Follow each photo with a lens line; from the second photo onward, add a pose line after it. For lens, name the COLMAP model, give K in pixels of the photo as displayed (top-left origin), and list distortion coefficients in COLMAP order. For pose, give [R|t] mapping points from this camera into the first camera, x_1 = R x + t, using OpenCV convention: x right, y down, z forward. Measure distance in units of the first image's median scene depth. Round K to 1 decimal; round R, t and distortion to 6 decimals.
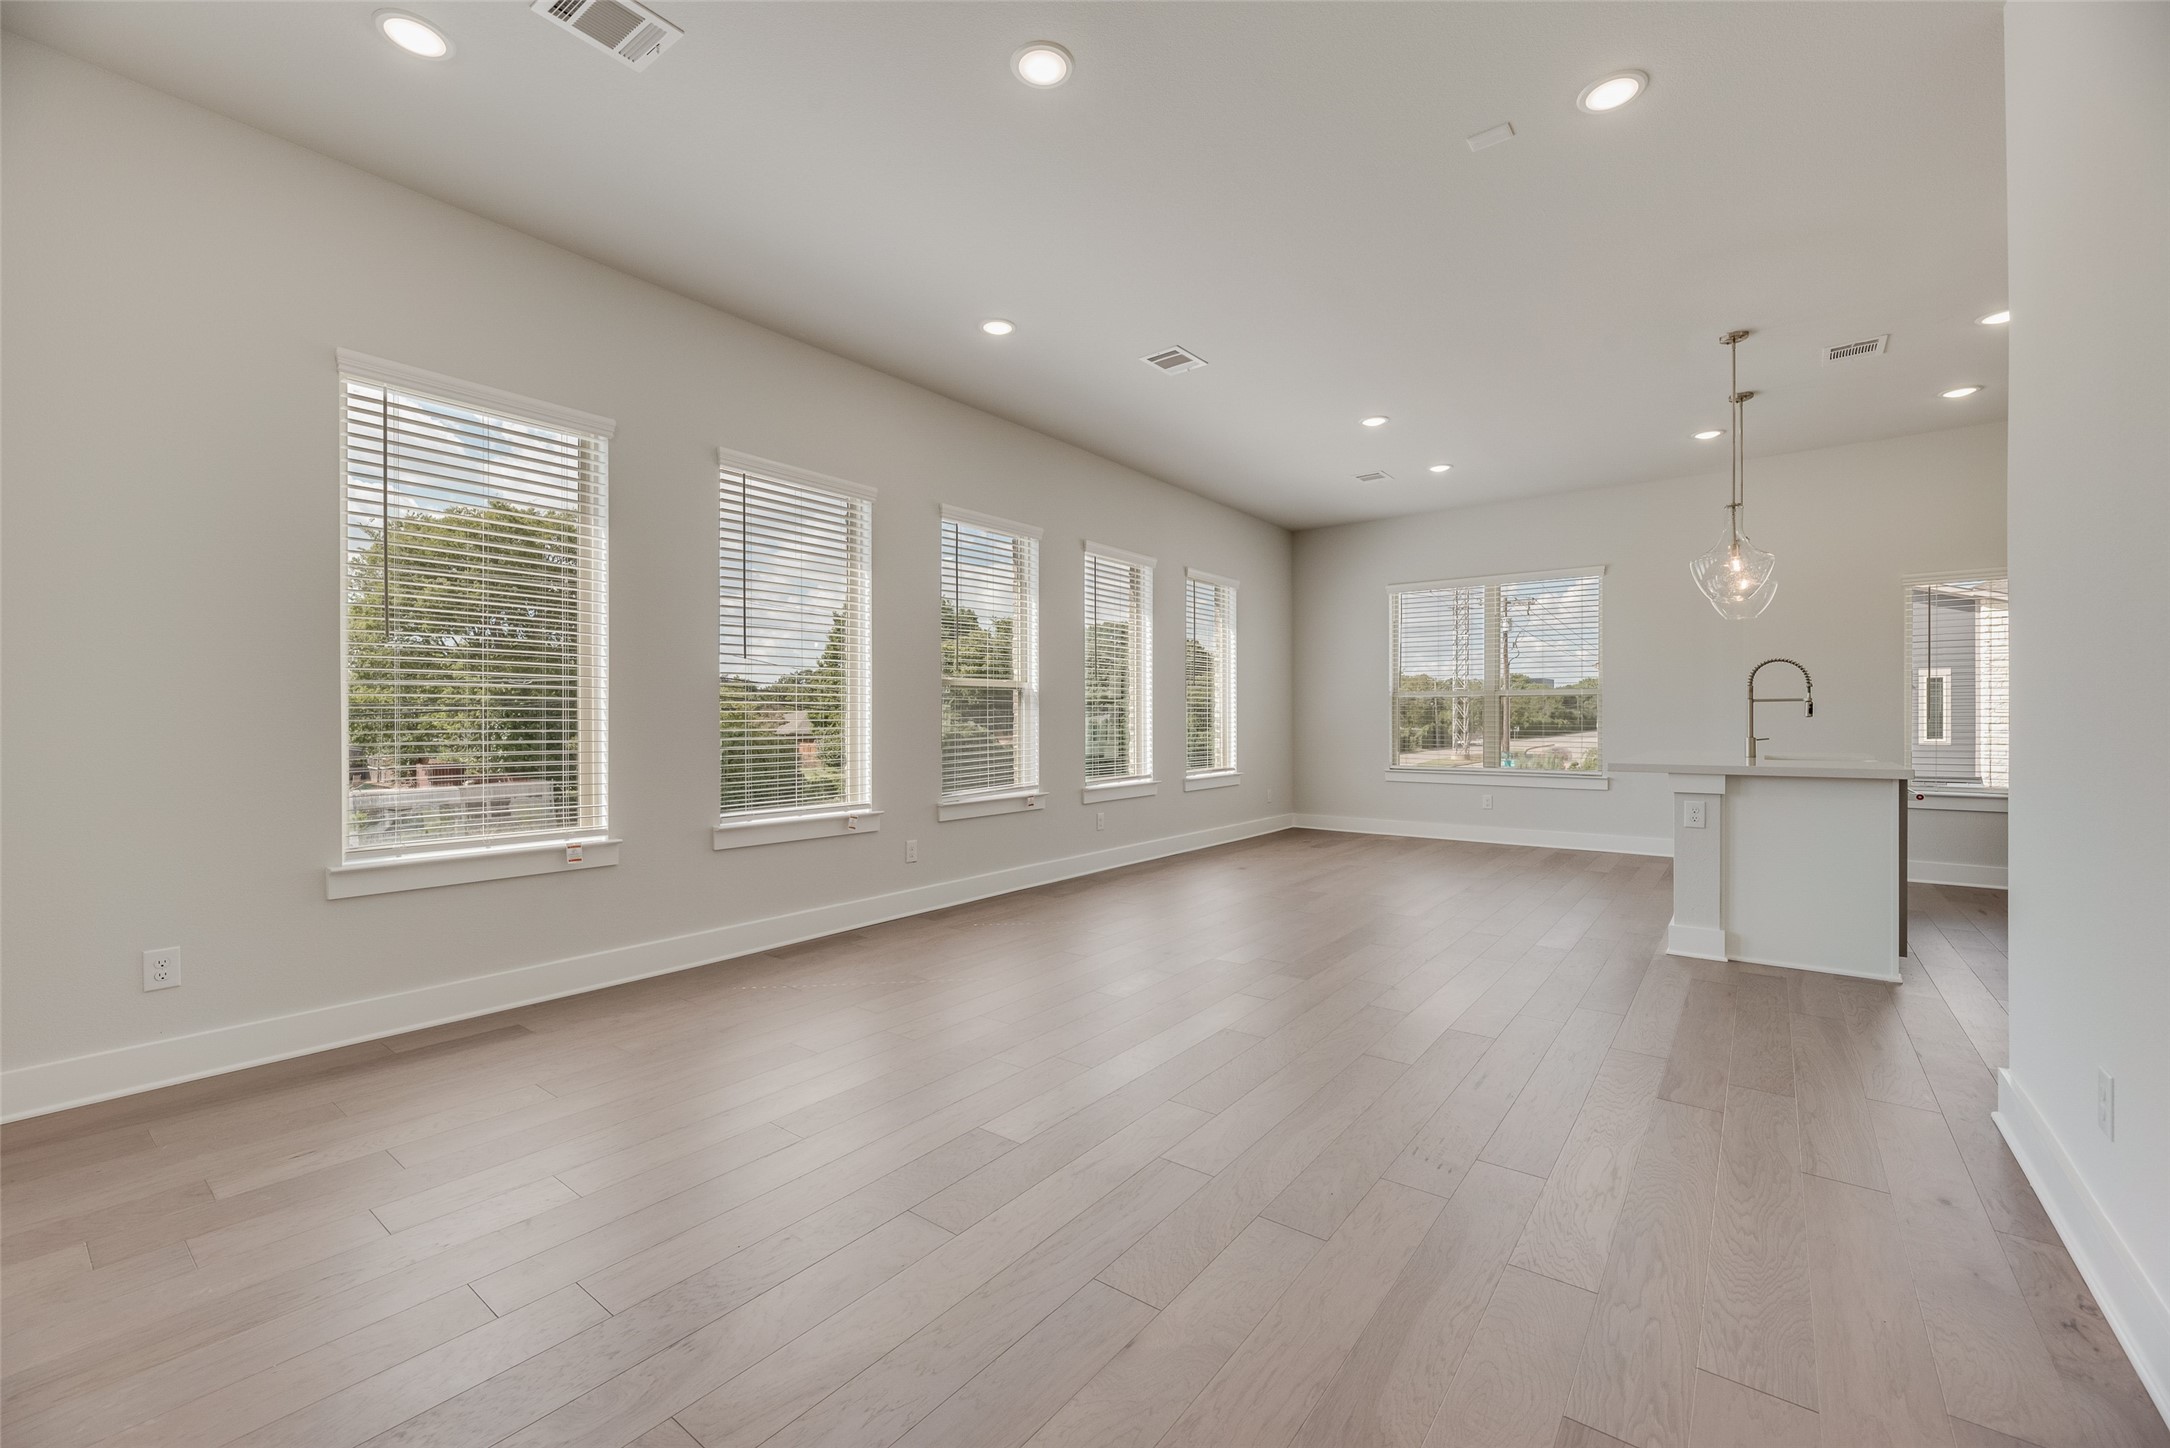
lens RADIAL K [[880.8, 0, 1085.0], [0, 880.8, 724.0], [0, 0, 1]] dist [-0.000403, -0.000006]
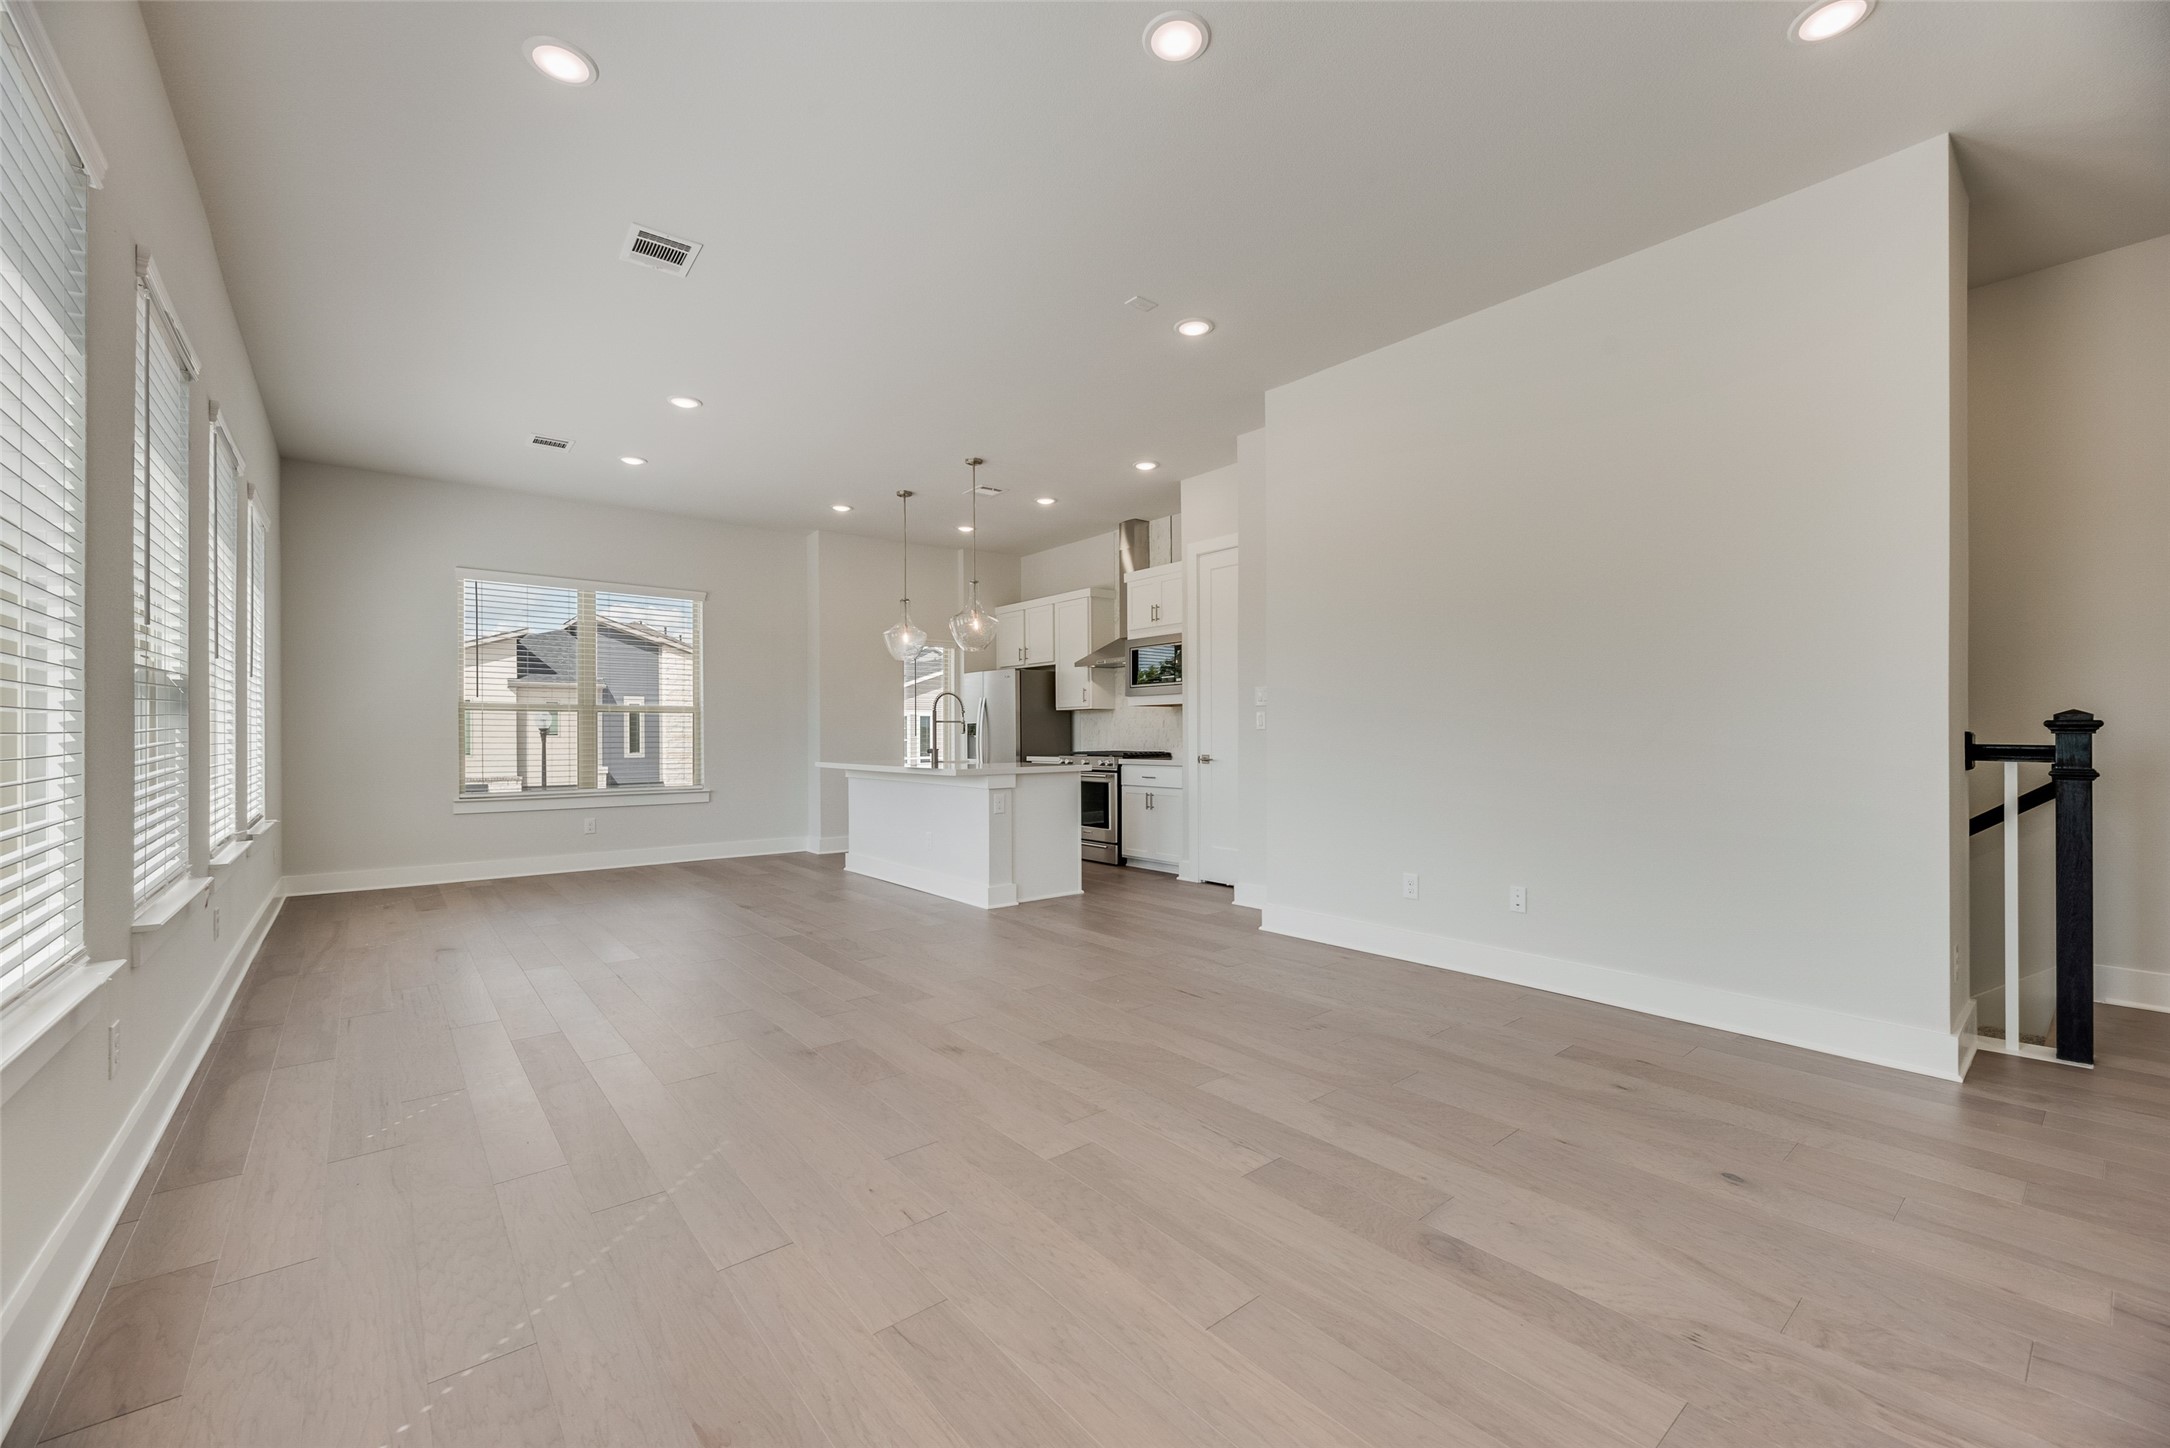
lens RADIAL K [[873.7, 0, 1087.2], [0, 873.7, 740.1], [0, 0, 1]] dist [-0.000792, 0.000119]
pose [[0.221917, -0.003220, 0.975060, -0.393916], [0.006033, 0.999980, 0.001930, 0.000240], [-0.975047, 0.005454, 0.221932, 0.359053]]
